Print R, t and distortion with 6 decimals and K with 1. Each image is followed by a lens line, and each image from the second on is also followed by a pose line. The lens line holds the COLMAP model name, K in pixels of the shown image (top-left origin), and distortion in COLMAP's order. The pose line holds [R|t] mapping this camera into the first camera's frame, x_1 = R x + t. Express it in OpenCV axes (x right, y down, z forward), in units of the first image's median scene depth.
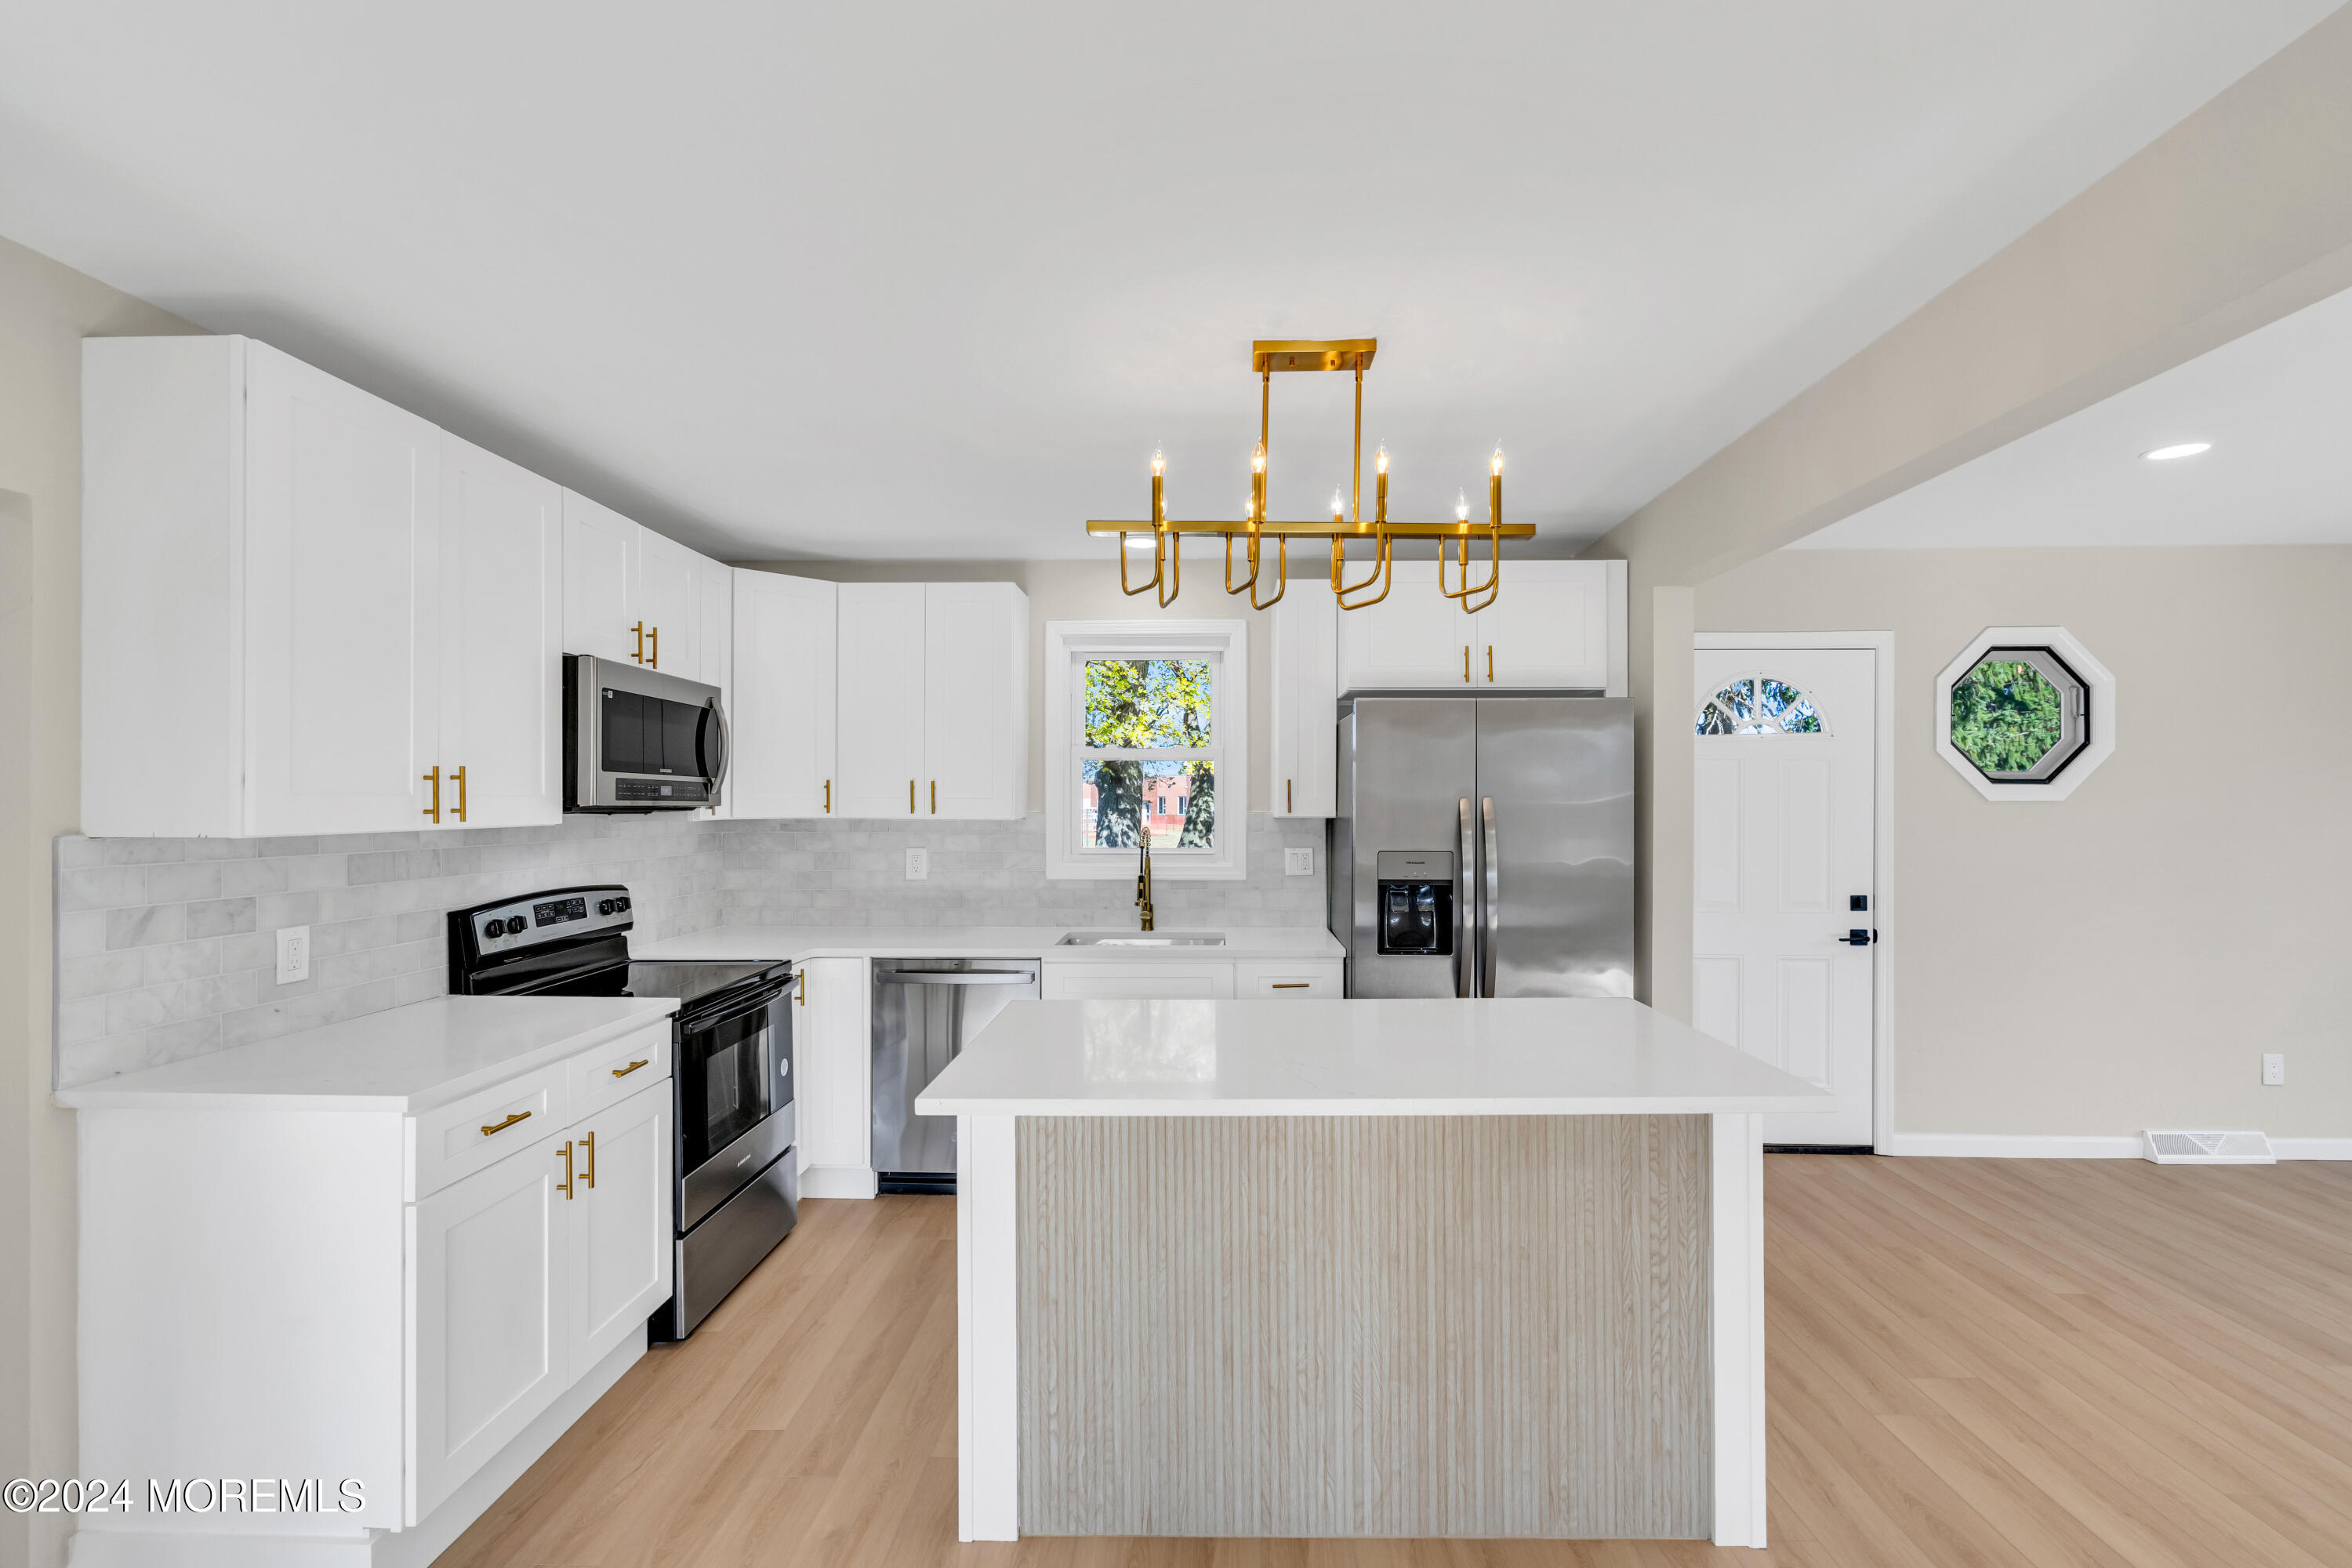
lens RADIAL K [[1061.3, 0, 1179.8], [0, 1061.3, 803.1], [0, 0, 1]] dist [-0.008891, 0.003732]
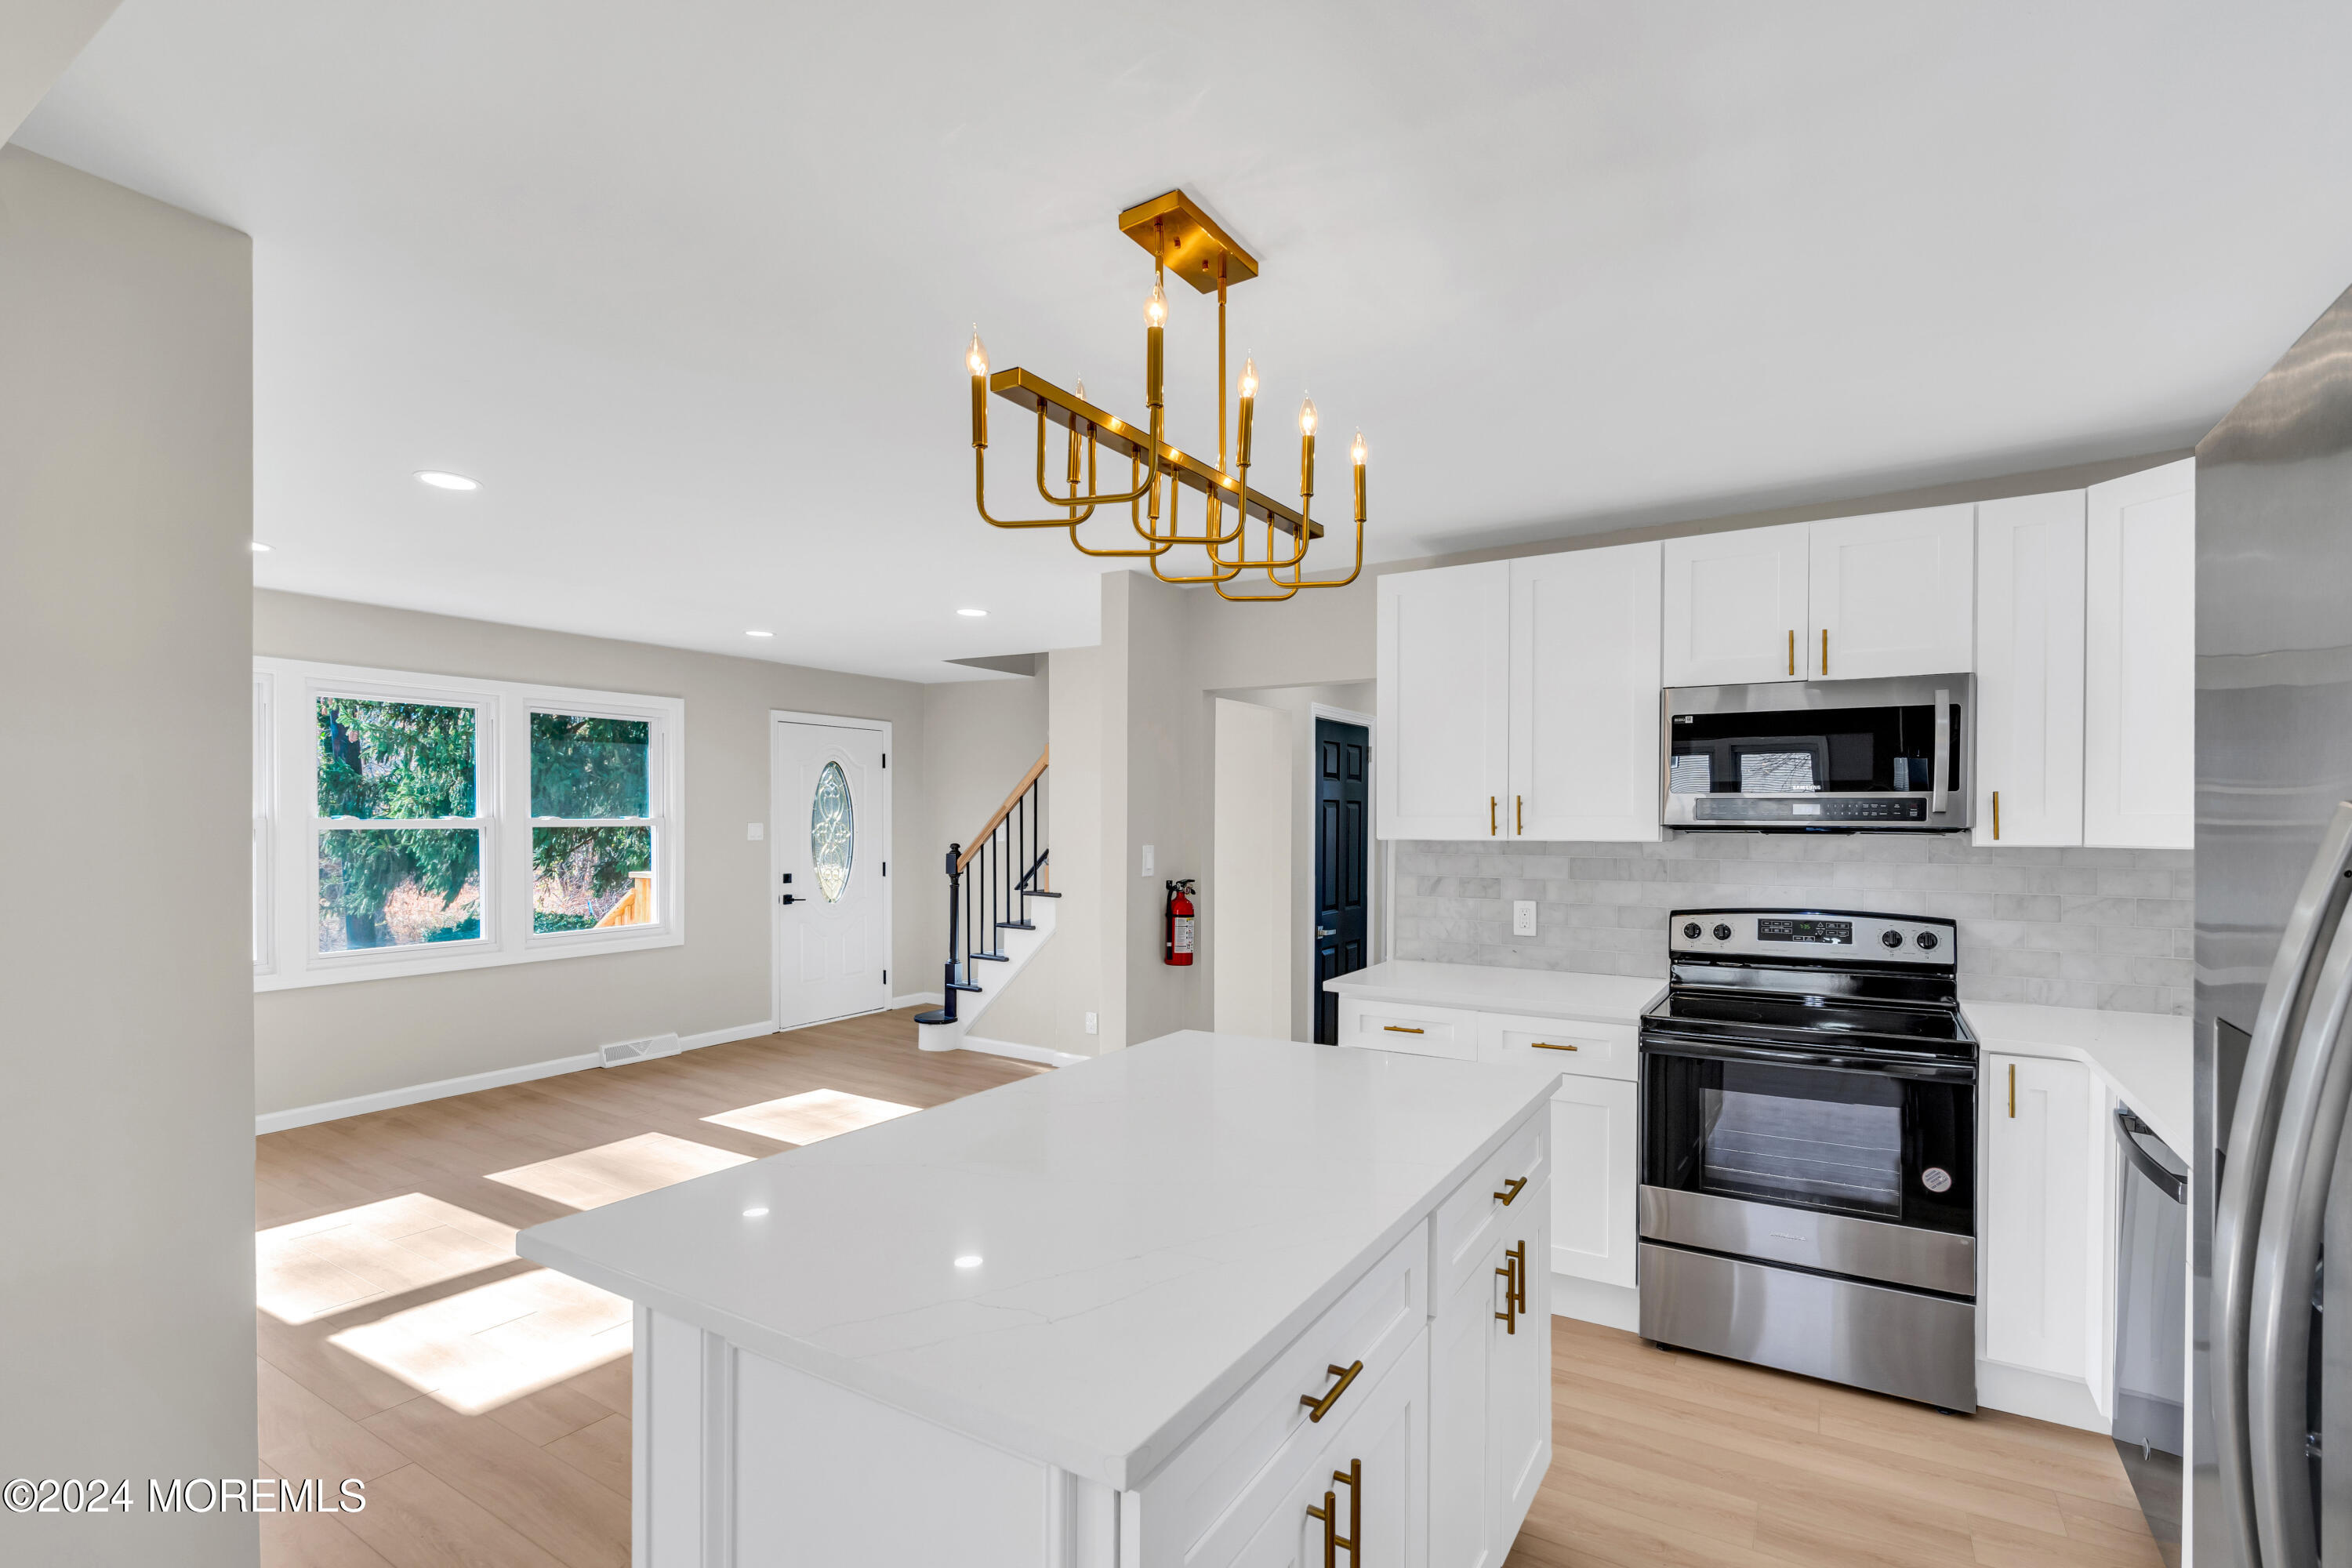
lens RADIAL K [[1061.3, 0, 1187.7], [0, 1061.3, 838.3], [0, 0, 1]] dist [-0.008891, 0.003732]
pose [[-0.487929, 0.014528, -0.872762, 0.549842], [-0.001934, 0.999841, 0.017725, -0.001427], [0.872881, 0.010337, -0.487823, 0.945255]]
